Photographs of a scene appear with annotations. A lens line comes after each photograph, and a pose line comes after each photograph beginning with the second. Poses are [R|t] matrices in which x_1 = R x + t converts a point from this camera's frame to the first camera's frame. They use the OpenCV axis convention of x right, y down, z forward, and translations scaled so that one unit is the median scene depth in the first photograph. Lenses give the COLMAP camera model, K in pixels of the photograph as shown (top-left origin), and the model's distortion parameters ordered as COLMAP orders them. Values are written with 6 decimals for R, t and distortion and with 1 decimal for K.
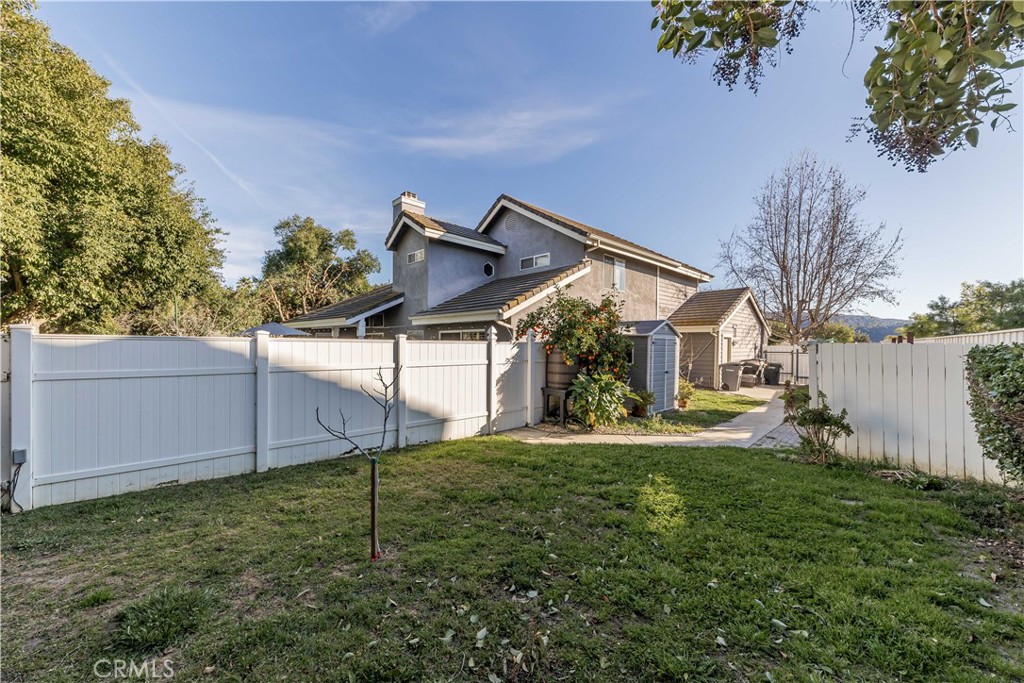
lens RADIAL K [[364.3, 0, 516.7], [0, 364.3, 356.0], [0, 0, 1]] dist [0.011652, -0.000128]
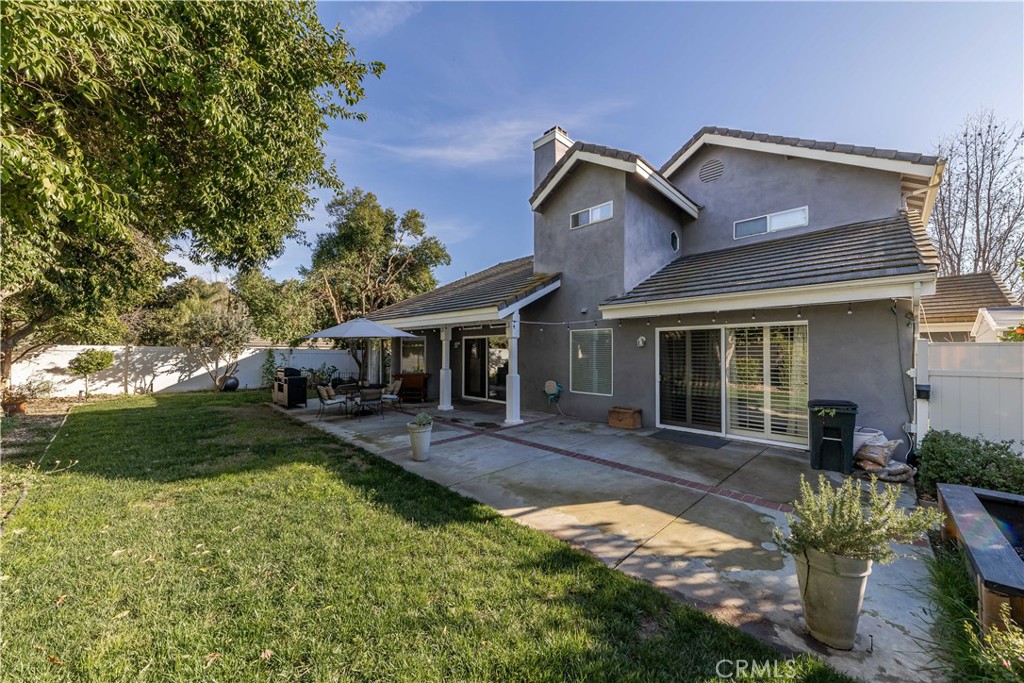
lens RADIAL K [[364.3, 0, 516.7], [0, 364.3, 356.0], [0, 0, 1]] dist [0.011652, -0.000128]
pose [[0.999992, -0.001206, -0.003712, -0.270139], [0.001097, 0.999565, -0.029483, -0.002785], [0.003746, 0.029478, 0.999558, 0.239806]]
